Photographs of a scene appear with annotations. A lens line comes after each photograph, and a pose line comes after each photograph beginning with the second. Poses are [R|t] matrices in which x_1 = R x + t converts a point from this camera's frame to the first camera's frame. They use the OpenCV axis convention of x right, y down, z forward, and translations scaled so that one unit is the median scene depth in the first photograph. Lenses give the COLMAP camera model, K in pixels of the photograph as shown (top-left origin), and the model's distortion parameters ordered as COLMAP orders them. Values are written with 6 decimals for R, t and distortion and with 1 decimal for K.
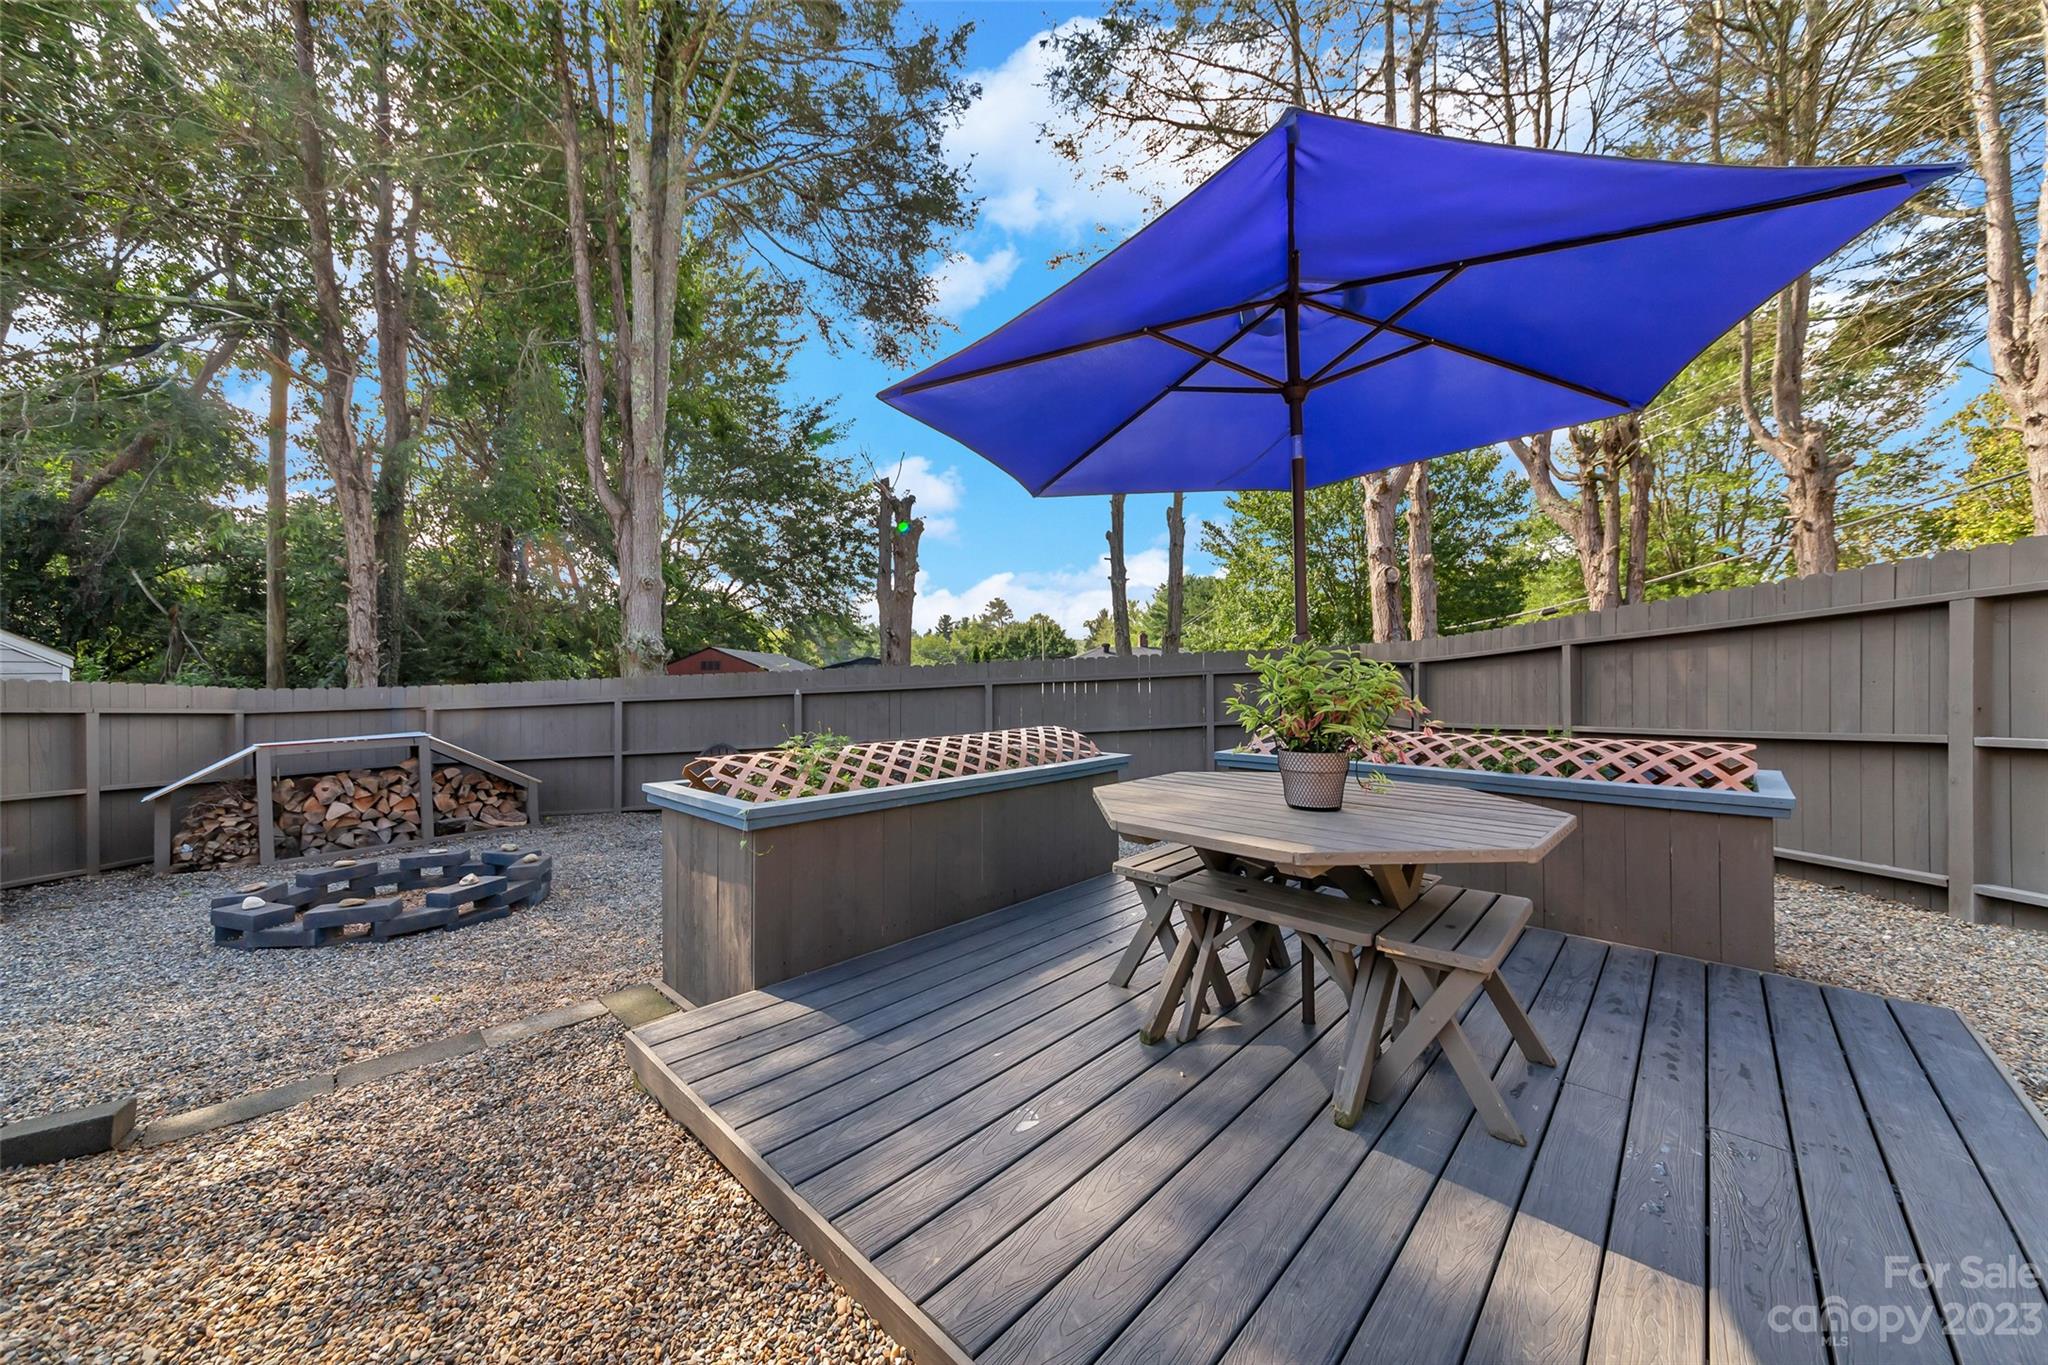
lens RADIAL K [[735.3, 0, 1025.3], [0, 735.3, 668.8], [0, 0, 1]] dist [0.009084, 0.000203]
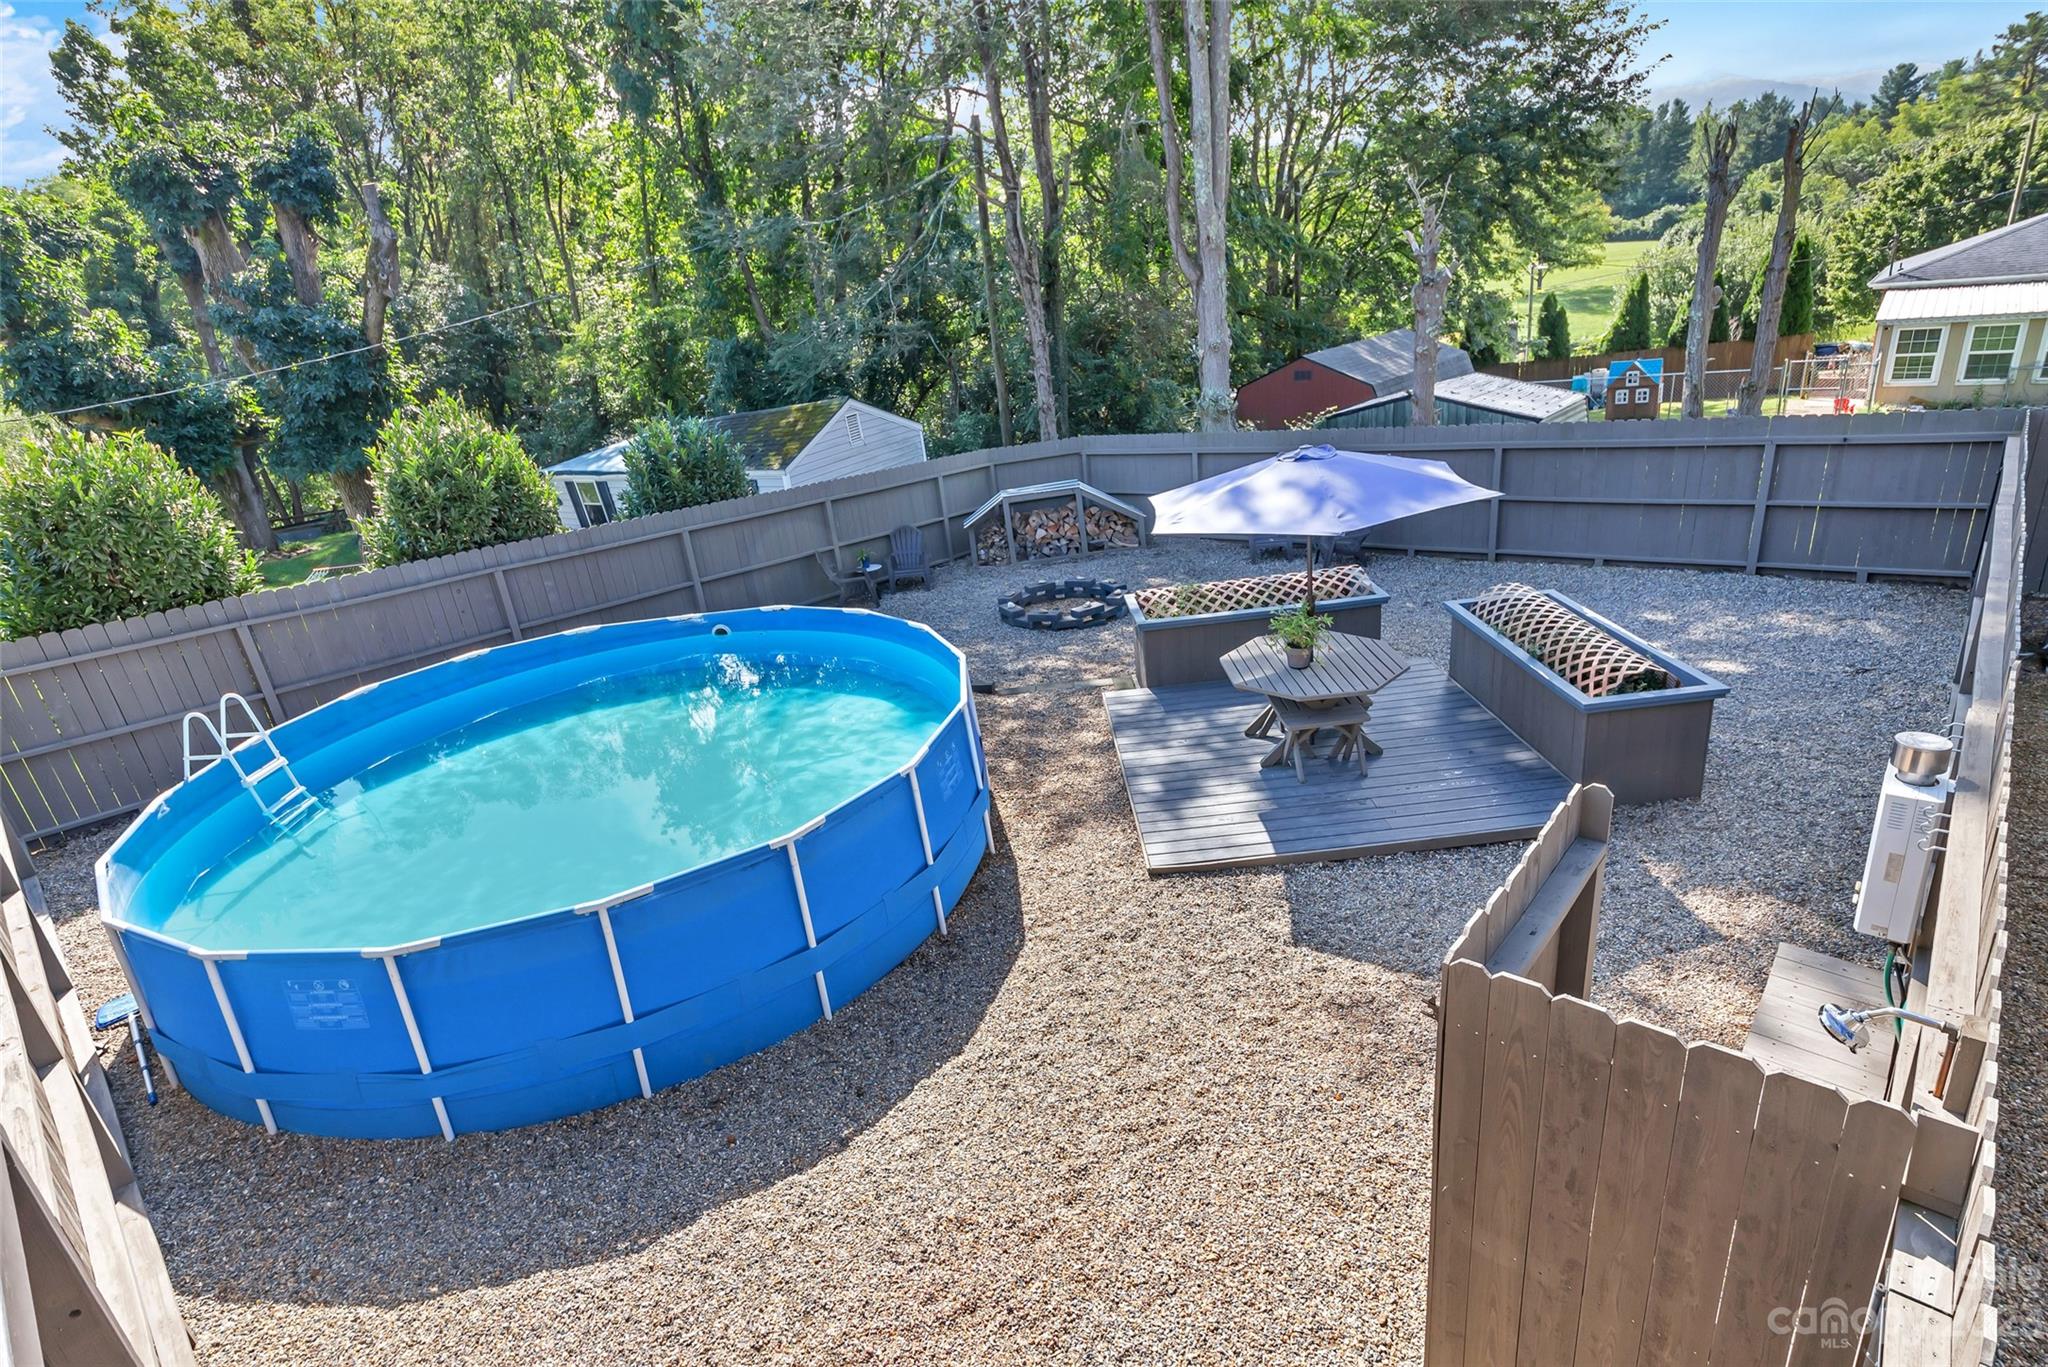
lens RADIAL K [[1012.4, 0, 1024.0], [0, 1012.4, 683.5], [0, 0, 1]] dist [-0.001955, 0.001969]
pose [[0.713786, 0.191292, -0.673733, 0.559203], [0.106386, 0.921199, 0.374265, -0.314454], [0.692236, -0.338821, 0.637189, -0.510274]]
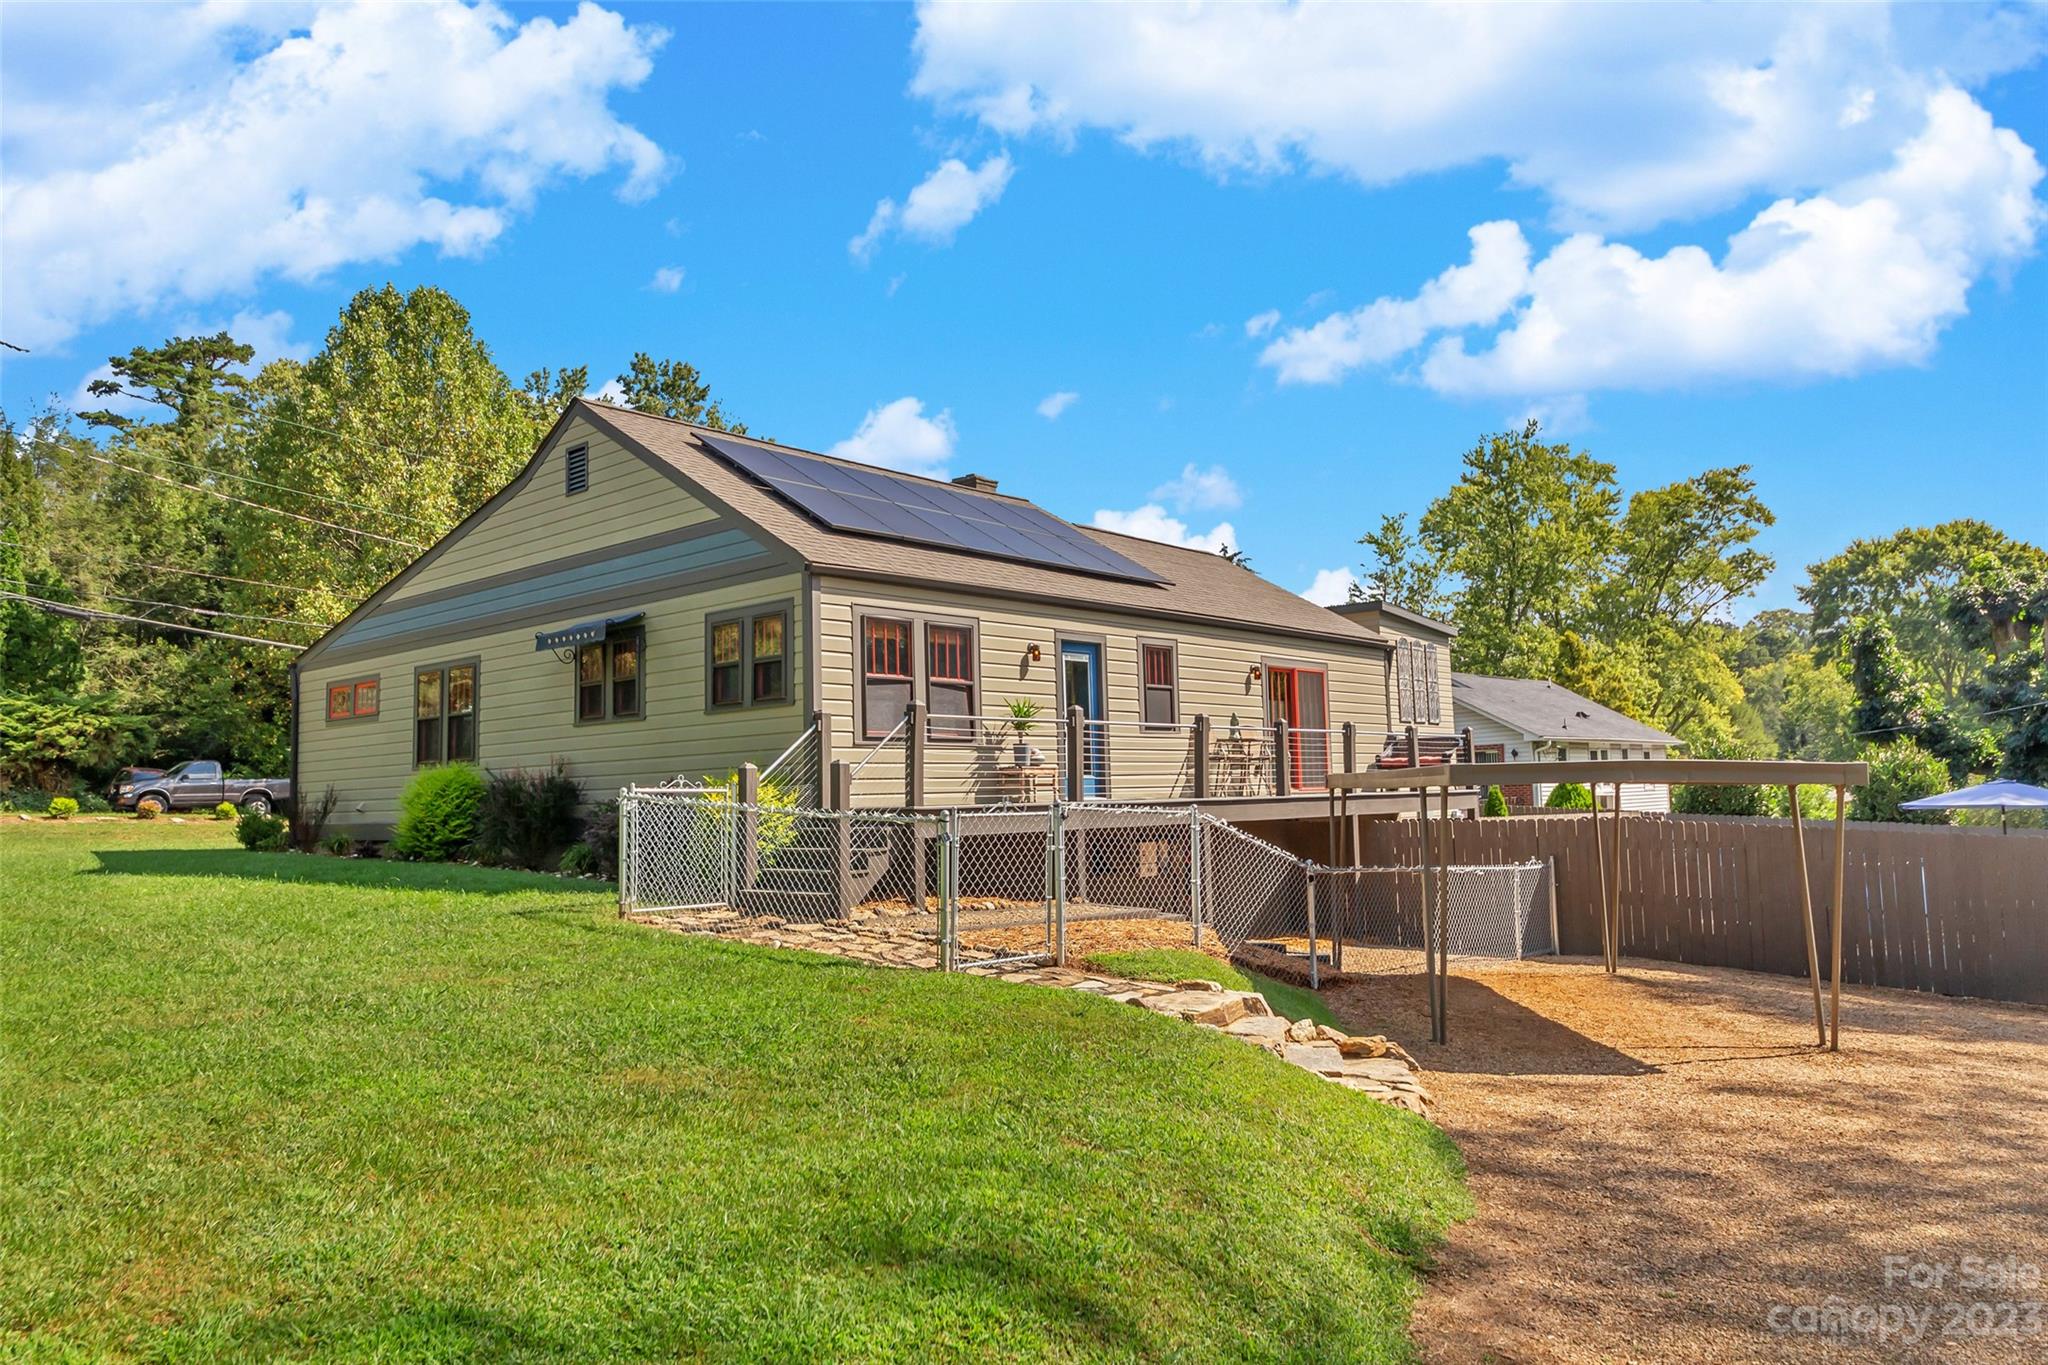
lens RADIAL K [[1387.5, 0, 1022.6], [0, 1387.5, 670.3], [0, 0, 1]] dist [0.001446, 0.000554]
pose [[-0.692411, -0.045591, -0.720062, 2.892615], [0.030647, 0.995242, -0.092484, -0.163590], [0.720852, -0.086104, -0.687719, 0.739337]]
